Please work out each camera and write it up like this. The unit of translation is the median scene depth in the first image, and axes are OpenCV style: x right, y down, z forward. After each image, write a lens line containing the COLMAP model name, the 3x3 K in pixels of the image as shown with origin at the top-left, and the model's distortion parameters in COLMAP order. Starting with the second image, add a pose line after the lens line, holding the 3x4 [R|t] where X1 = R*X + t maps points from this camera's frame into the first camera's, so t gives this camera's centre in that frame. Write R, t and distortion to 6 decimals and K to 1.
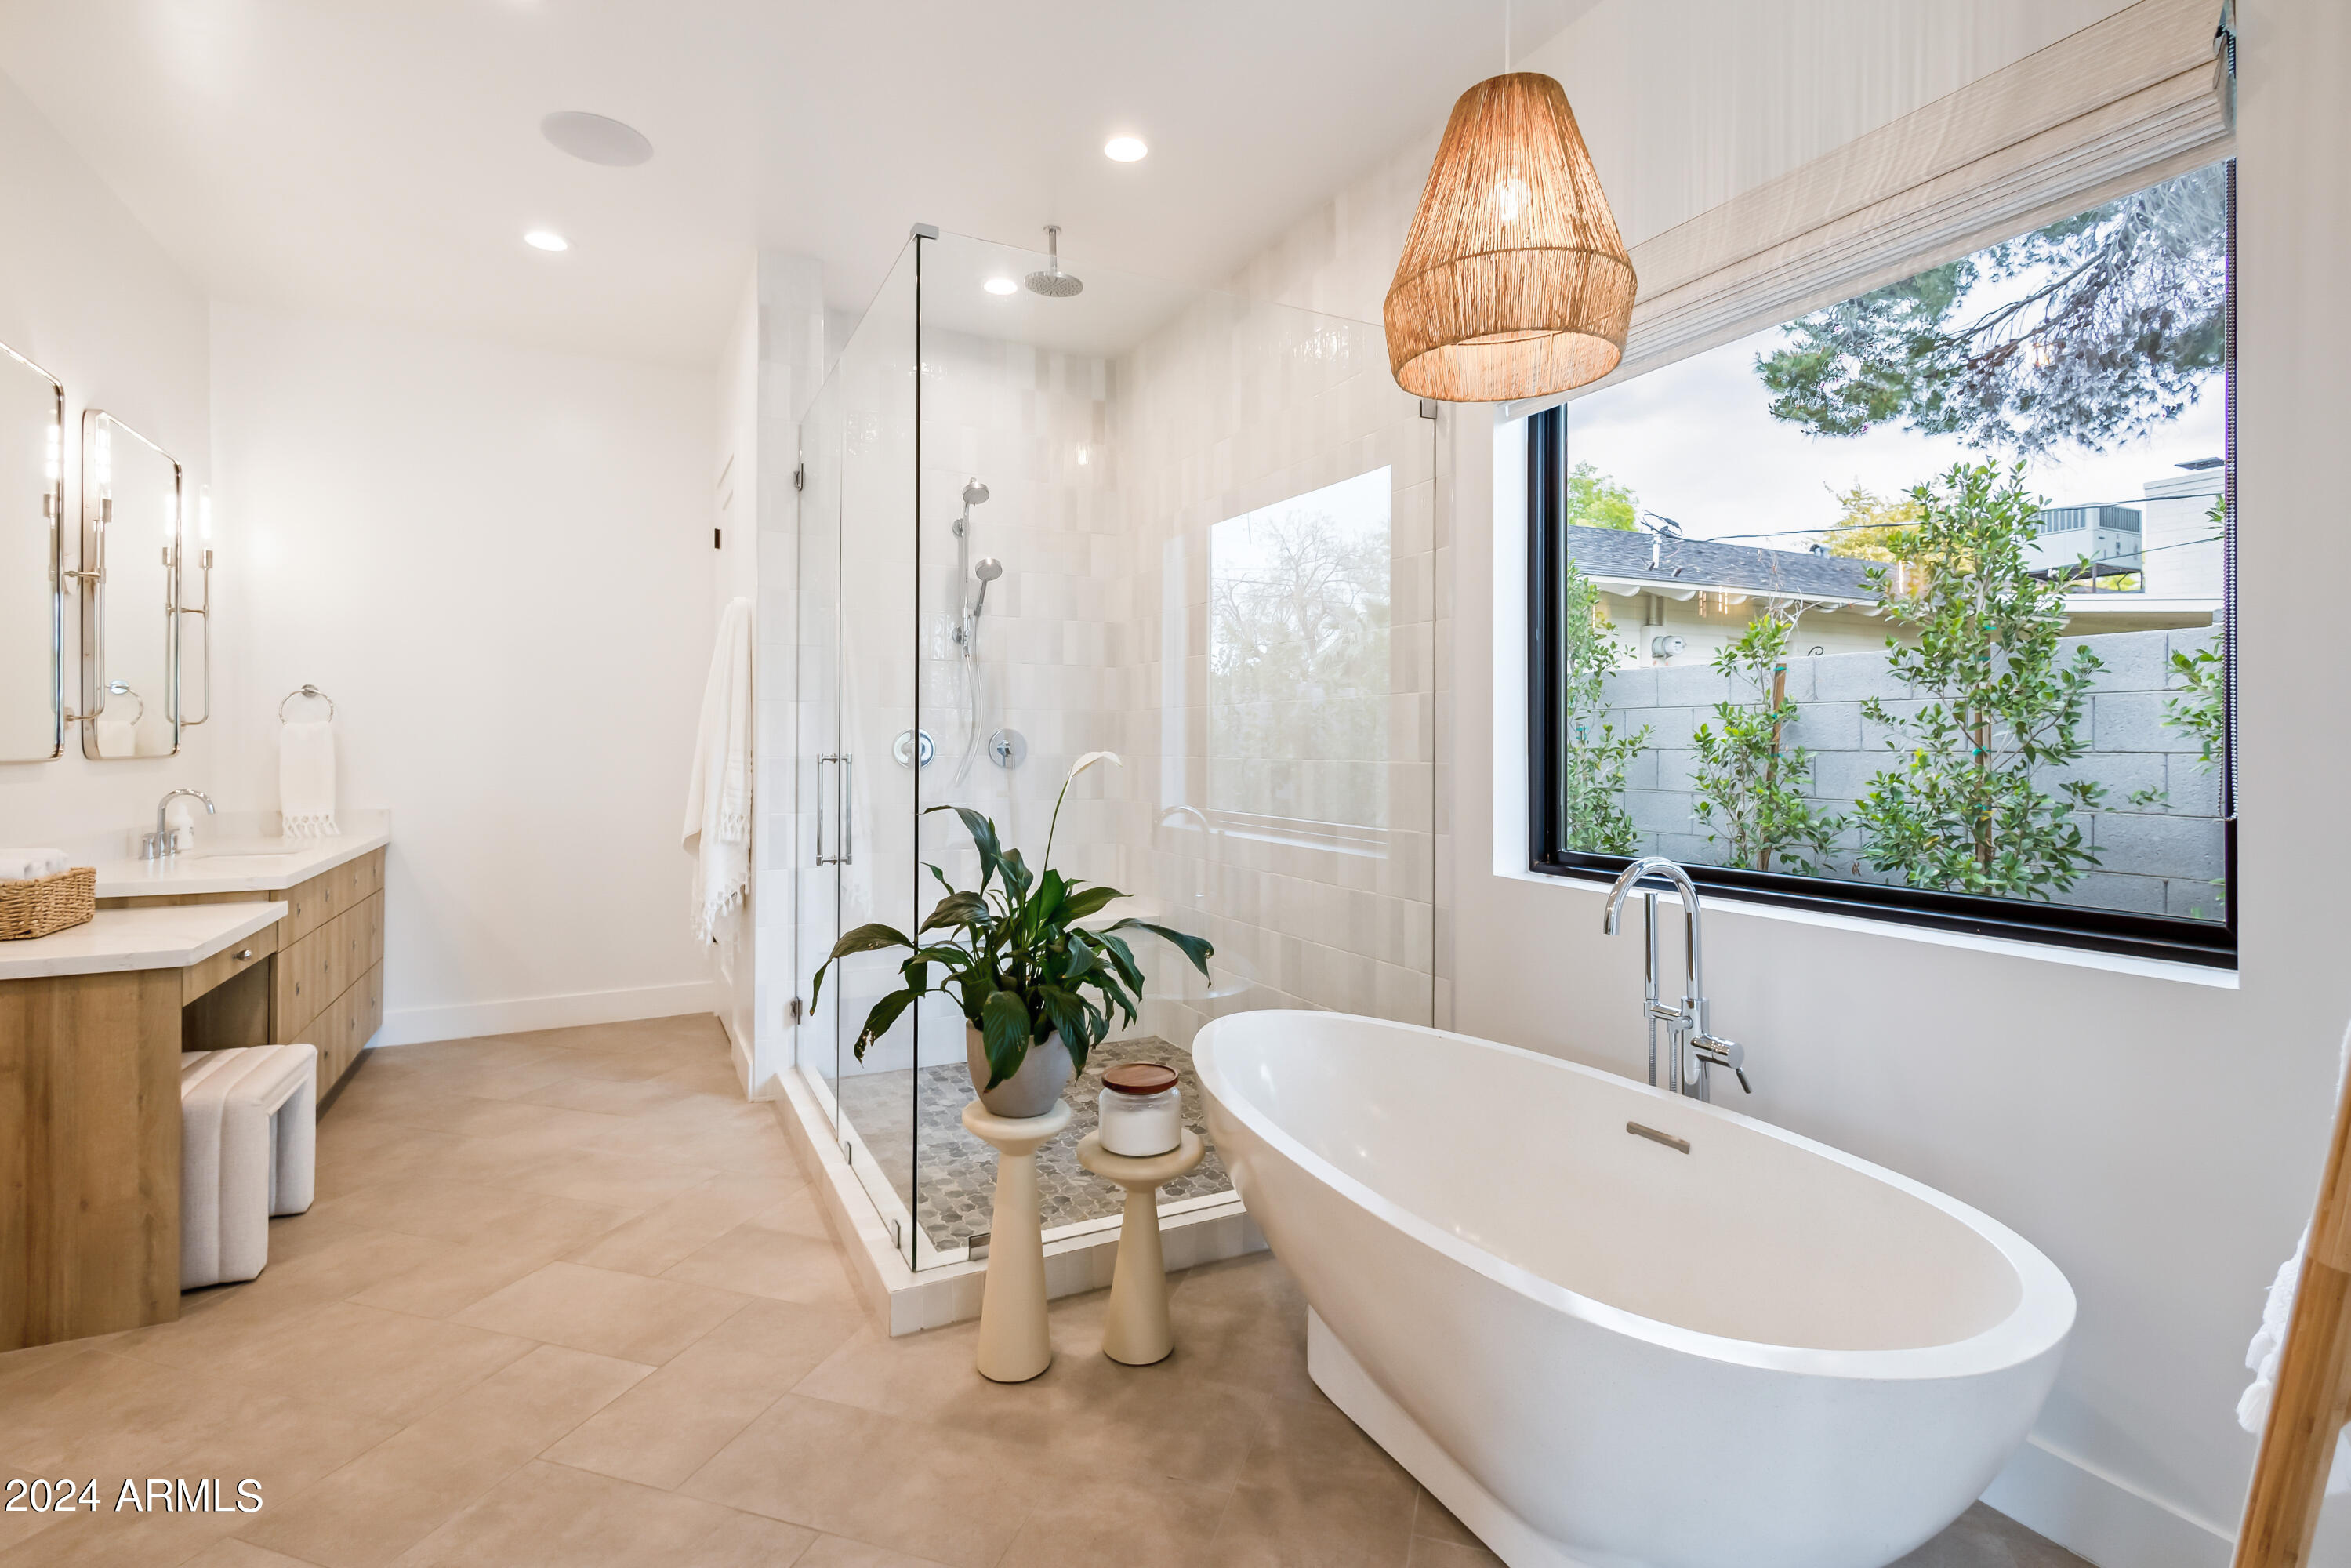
lens RADIAL K [[1107.6, 0, 1178.4], [0, 1107.6, 749.6], [0, 0, 1]] dist [0.010381, -0.000305]
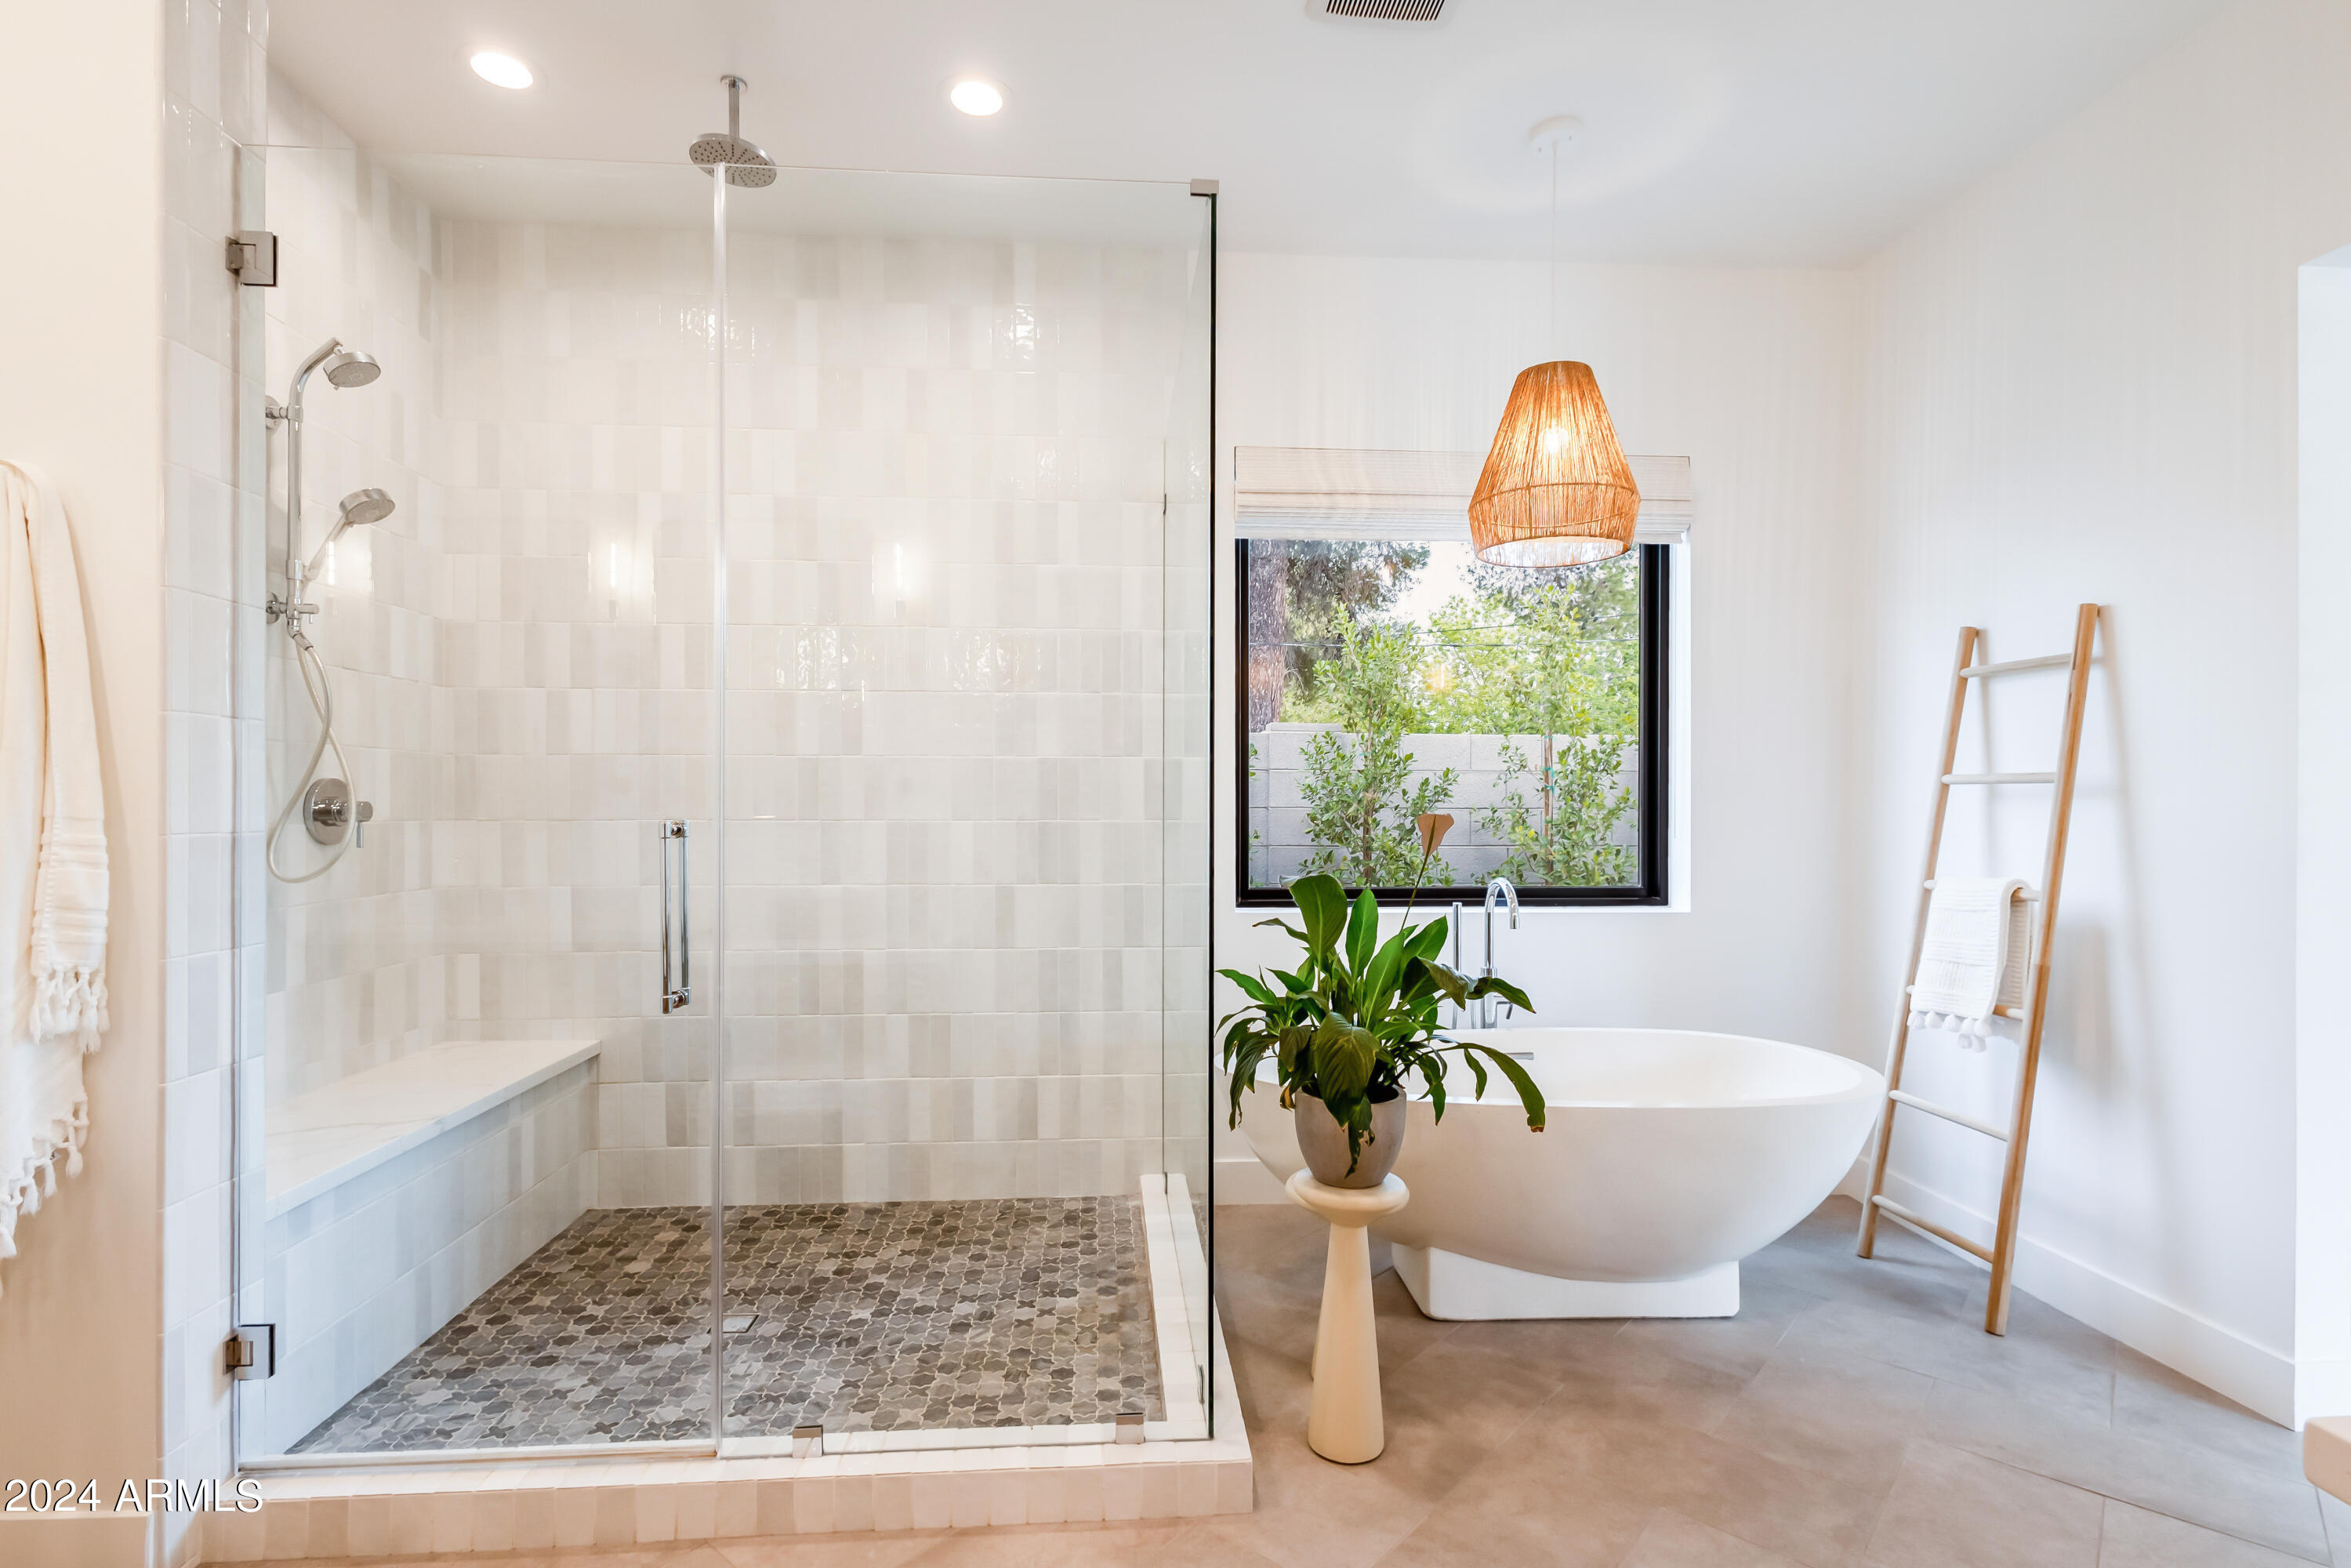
lens RADIAL K [[1096.6, 0, 1173.3], [0, 1096.6, 827.5], [0, 0, 1]] dist [0.013468, 0.000073]
pose [[0.394845, -0.014795, 0.918629, -0.860910], [-0.002356, 0.999851, 0.017116, -0.006572], [-0.918745, -0.008923, 0.394751, 0.598686]]
